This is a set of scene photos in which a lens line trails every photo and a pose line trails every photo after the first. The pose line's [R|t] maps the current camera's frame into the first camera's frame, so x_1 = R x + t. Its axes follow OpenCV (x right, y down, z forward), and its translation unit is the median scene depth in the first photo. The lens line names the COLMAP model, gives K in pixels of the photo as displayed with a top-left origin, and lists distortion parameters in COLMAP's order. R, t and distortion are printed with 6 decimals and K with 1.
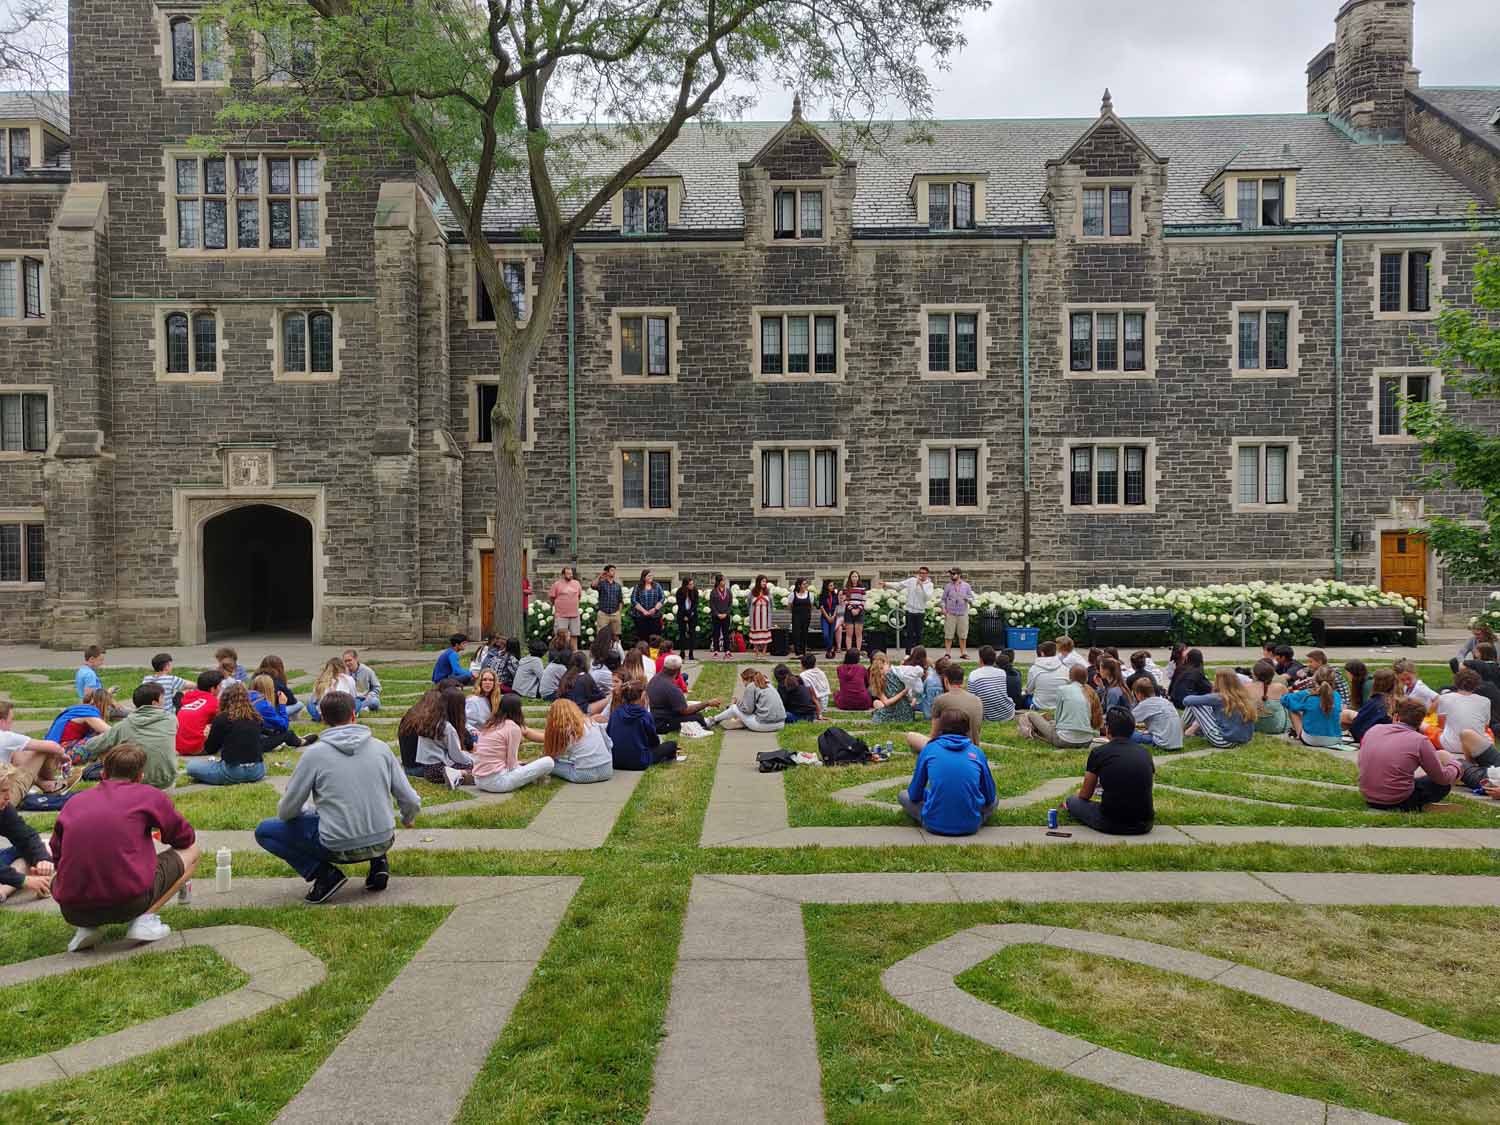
lens RADIAL K [[1104.0, 0, 762.0], [0, 1104.0, 565.5], [0, 0, 1]] dist [-0.014259, 0.032309]
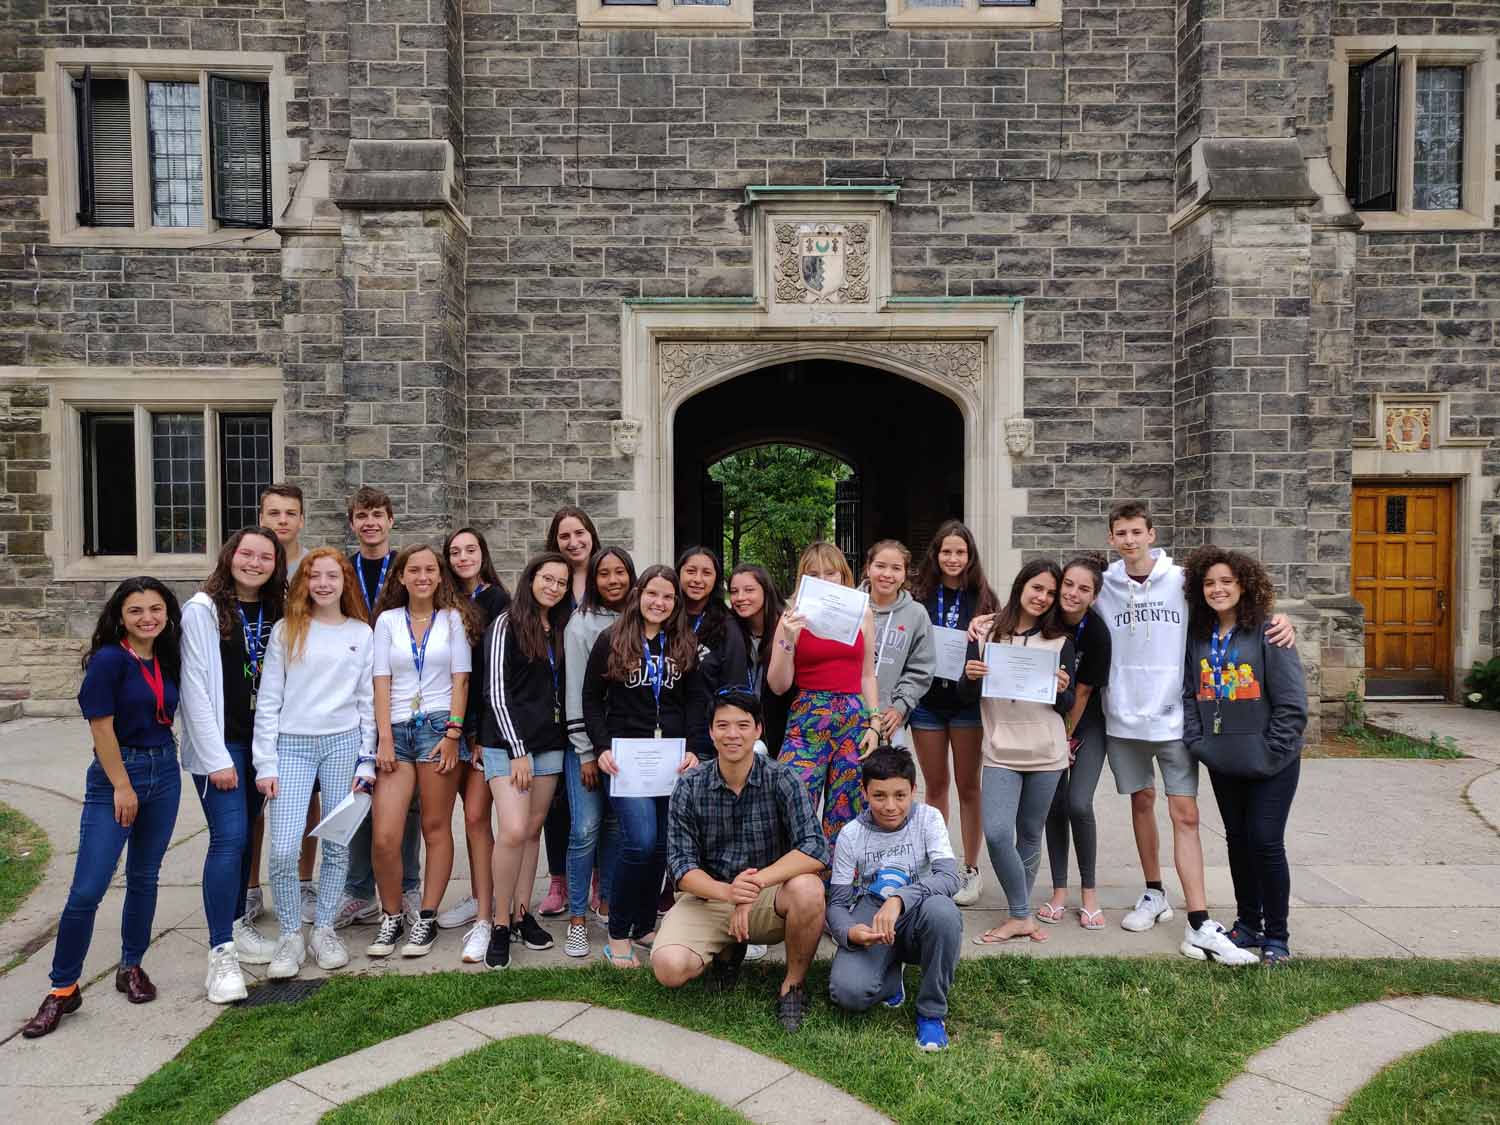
lens RADIAL K [[1104.0, 0, 744.9], [0, 1104.0, 568.3], [0, 0, 1]] dist [-0.014259, 0.032309]
pose [[0.999923, 0.001685, 0.012306, -0.495619], [-0.002002, 0.999664, 0.025857, 0.009078], [-0.012258, -0.025880, 0.999590, 0.617352]]
